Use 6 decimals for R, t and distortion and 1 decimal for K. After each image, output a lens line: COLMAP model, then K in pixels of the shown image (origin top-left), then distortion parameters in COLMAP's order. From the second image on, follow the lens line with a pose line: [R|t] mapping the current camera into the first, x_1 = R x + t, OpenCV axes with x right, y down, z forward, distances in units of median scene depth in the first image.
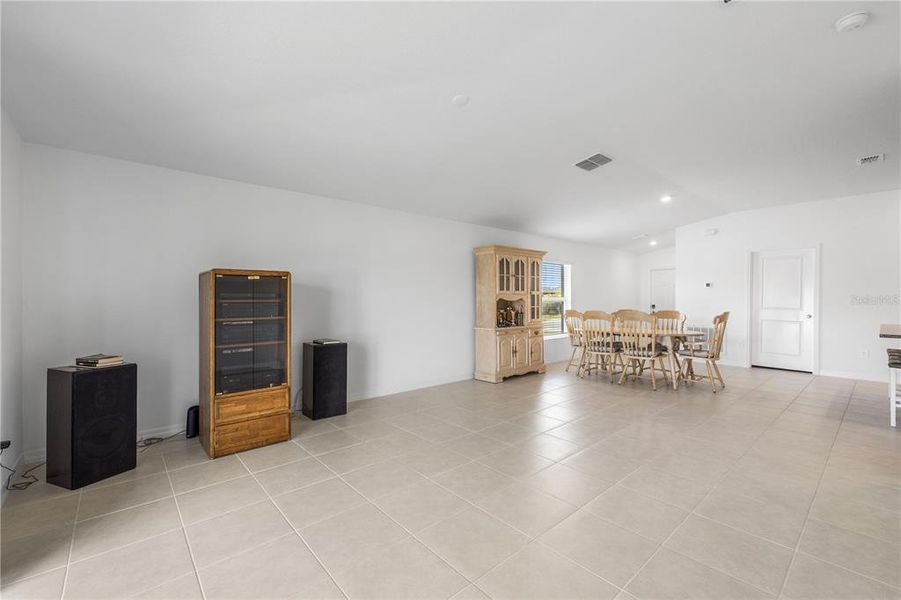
lens RADIAL K [[380.6, 0, 451.4], [0, 380.6, 300.4], [0, 0, 1]] dist [0.002196, 0.000358]
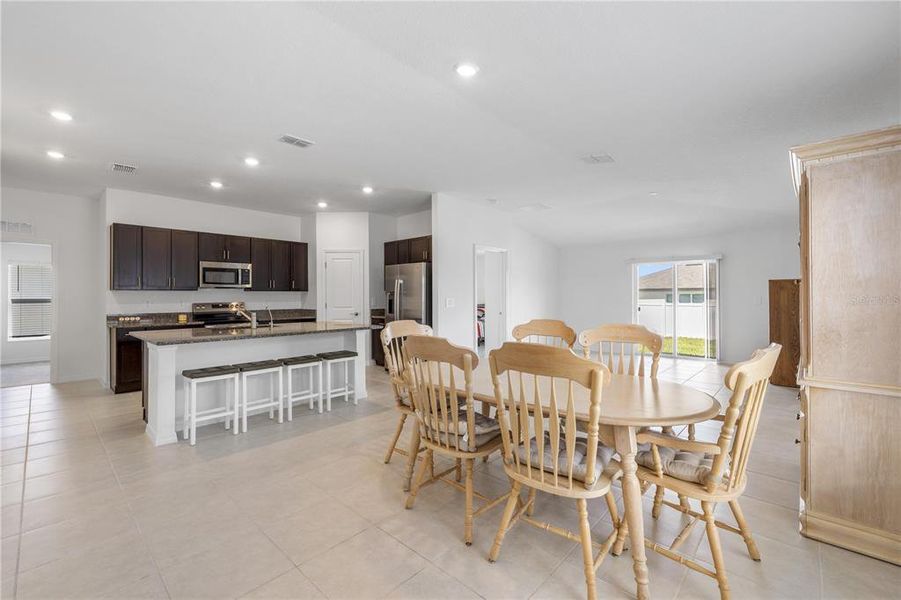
lens RADIAL K [[384.0, 0, 447.8], [0, 384.0, 294.8], [0, 0, 1]] dist [0.002691, 0.000439]
pose [[-0.995647, 0.005332, -0.093049, 0.588960], [0.005764, 0.999974, -0.004379, -0.007355], [0.093023, -0.004897, -0.995652, 1.350994]]
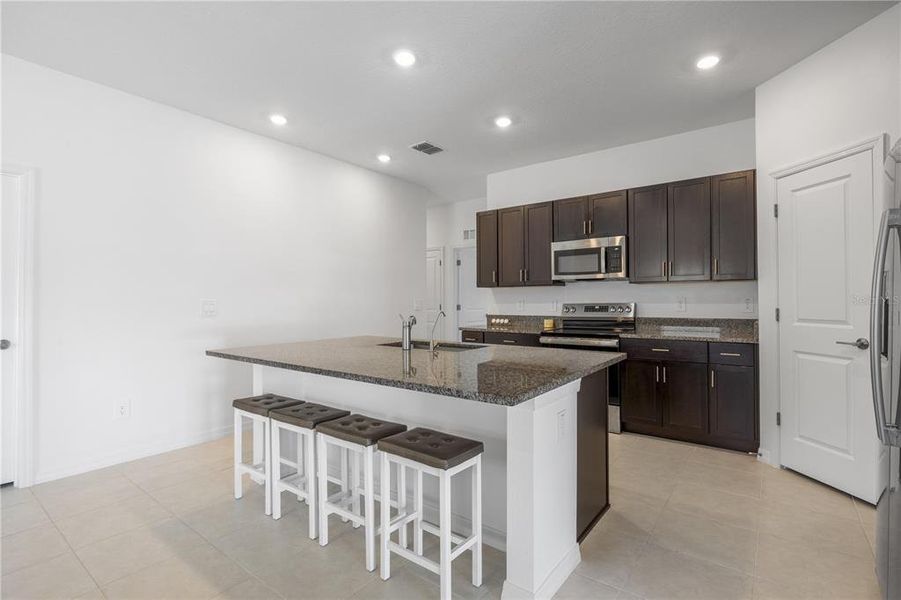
lens RADIAL K [[425.9, 0, 448.9], [0, 425.9, 299.7], [0, 0, 1]] dist [-0.001506, -0.000115]
pose [[-0.191316, 0.002439, 0.981525, 0.430360], [0.007017, 0.999975, -0.001117, -0.001556], [-0.981503, 0.006674, -0.191329, 0.652601]]
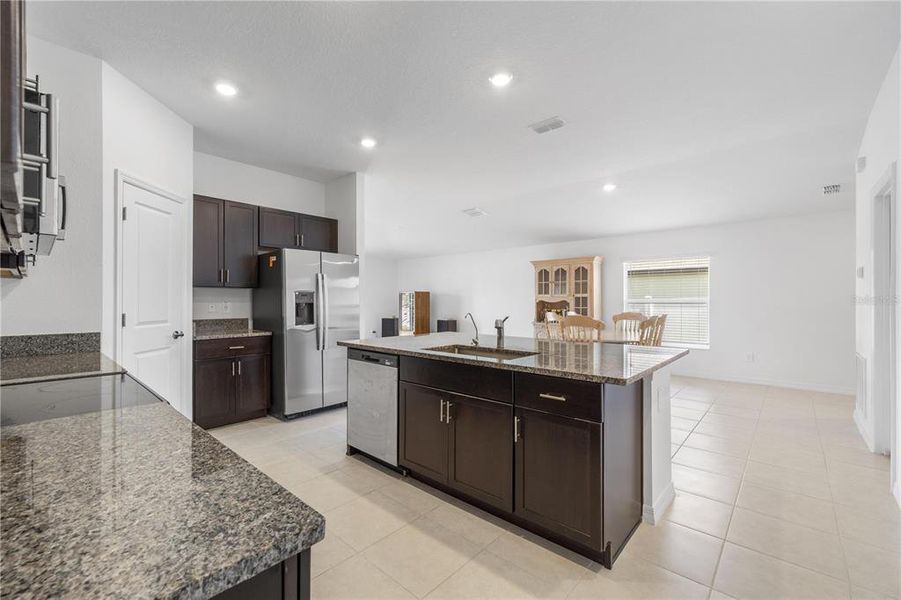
lens RADIAL K [[378.9, 0, 448.4], [0, 378.9, 299.8], [0, 0, 1]] dist [0.000969, 0.000337]
pose [[0.112043, -0.001082, -0.993703, 1.311043], [-0.001153, 0.999999, -0.001218, -0.004703], [0.993703, 0.001282, 0.112041, 0.500542]]
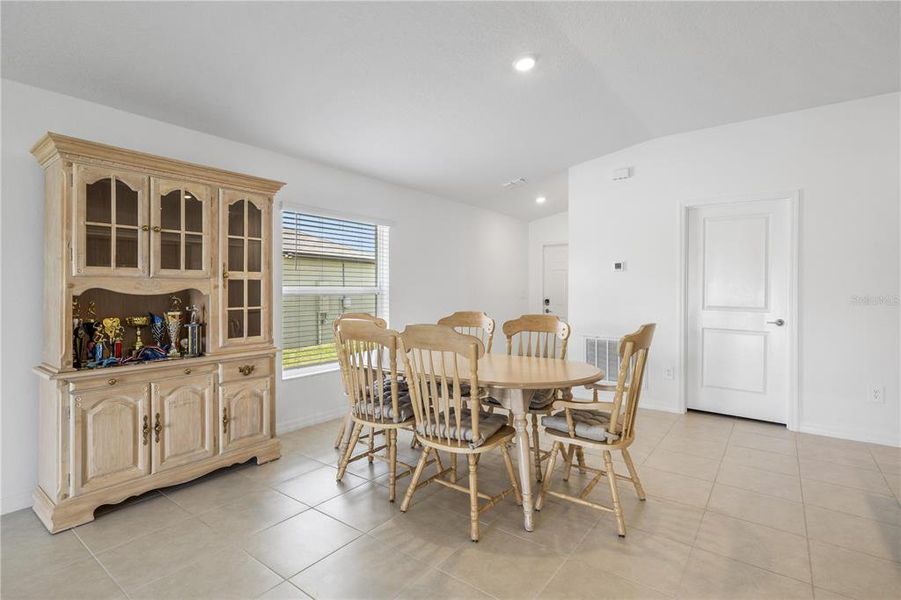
lens RADIAL K [[433.1, 0, 447.1], [0, 433.1, 287.5], [0, 0, 1]] dist [-0.003778, -0.000235]
pose [[0.980953, 0.003622, 0.194209, 0.355569], [-0.002209, 0.999969, -0.007494, -0.003609], [-0.194230, 0.006922, 0.980932, 0.496416]]
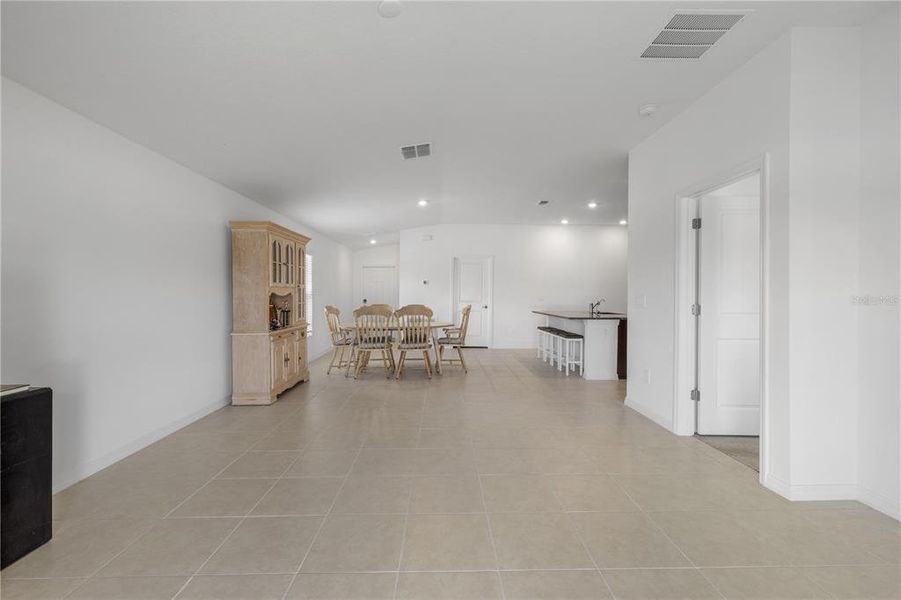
lens RADIAL K [[378.9, 0, 448.4], [0, 378.9, 299.8], [0, 0, 1]] dist [0.000969, 0.000337]
pose [[0.645294, -0.007647, 0.763896, -0.210423], [-0.001663, 0.999933, 0.011414, -0.000193], [-0.763932, -0.008636, 0.645239, 0.223640]]
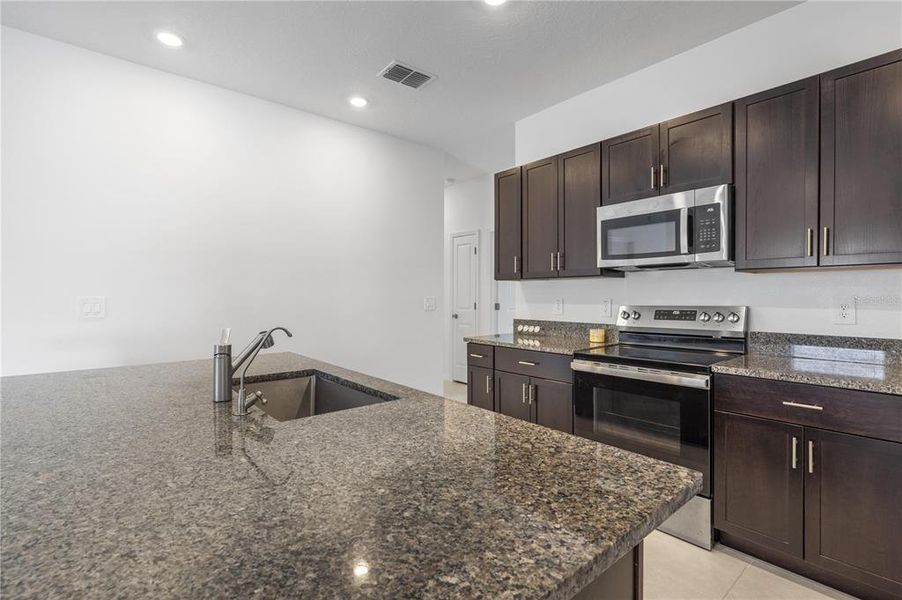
lens RADIAL K [[417.0, 0, 451.0], [0, 417.0, 300.0], [0, 0, 1]] dist [-0.000957, -0.000015]
pose [[0.023639, -0.010165, 0.999669, 0.664061], [0.001333, 0.999948, 0.010136, -0.005099], [-0.999720, 0.001093, 0.023652, 0.485028]]
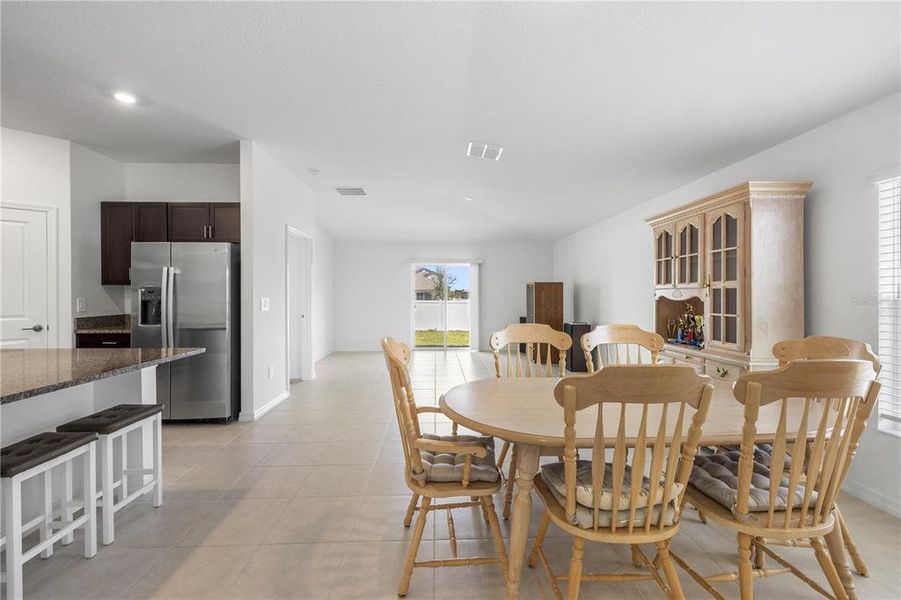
lens RADIAL K [[380.3, 0, 448.6], [0, 380.3, 294.9], [0, 0, 1]] dist [-0.001494, -0.000304]
pose [[-0.637338, 0.005642, -0.770564, 0.800752], [0.002126, 0.999982, 0.005563, -0.011040], [0.770582, 0.001908, -0.637338, 1.060592]]
